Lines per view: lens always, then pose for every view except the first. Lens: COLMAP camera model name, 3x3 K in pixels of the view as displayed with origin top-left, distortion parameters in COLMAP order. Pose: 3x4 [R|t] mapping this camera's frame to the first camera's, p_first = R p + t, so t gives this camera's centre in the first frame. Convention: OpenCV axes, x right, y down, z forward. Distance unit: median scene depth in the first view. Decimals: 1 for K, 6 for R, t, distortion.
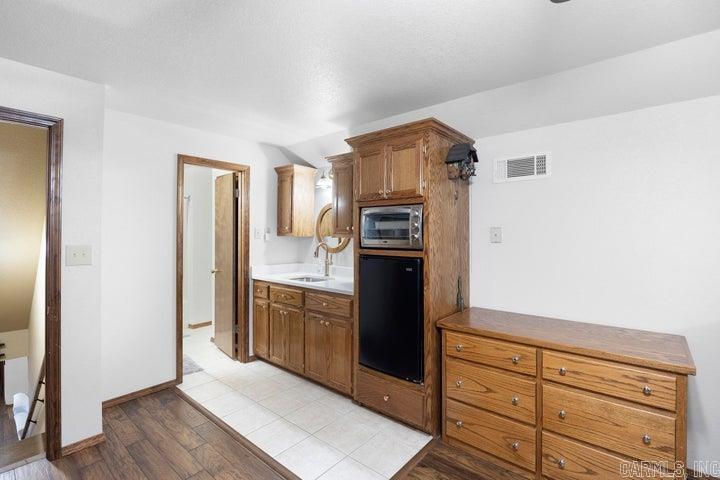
lens RADIAL K [[325.9, 0, 360.2], [0, 325.9, 236.1], [0, 0, 1]] dist [-0.007918, 0.000011]
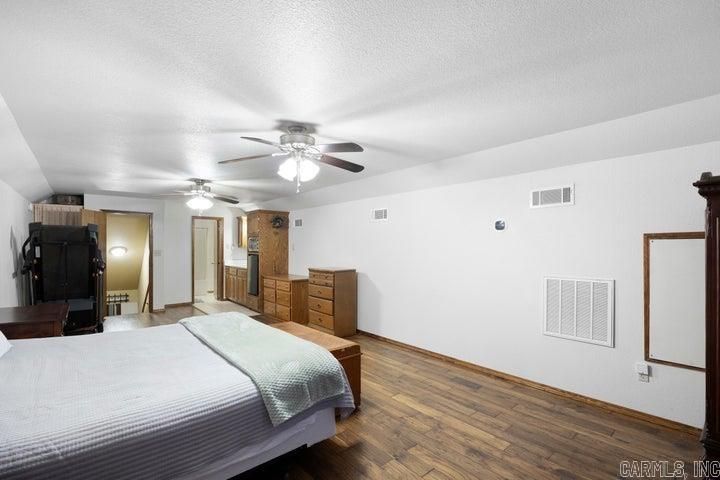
lens RADIAL K [[325.9, 0, 366.4], [0, 325.9, 254.1], [0, 0, 1]] dist [-0.007918, 0.000011]
pose [[0.988847, 0.008792, -0.148676, 1.505443], [-0.005918, 0.999787, 0.019766, -0.004762], [0.148819, -0.018666, 0.988688, -1.704305]]
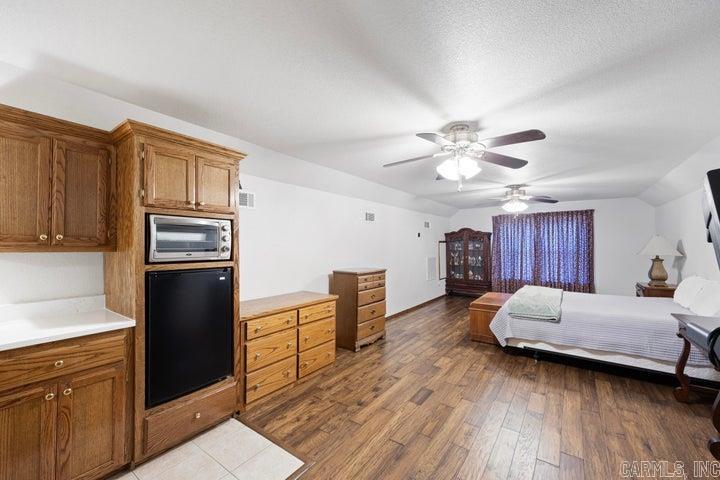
lens RADIAL K [[294.4, 0, 359.9], [0, 294.4, 239.8], [0, 0, 1]] dist [0.003910, -0.000220]
pose [[-0.066687, 0.013525, 0.997682, -0.852699], [0.000544, 0.999908, -0.013518, -0.013748], [-0.997774, -0.000359, -0.066688, 0.584731]]
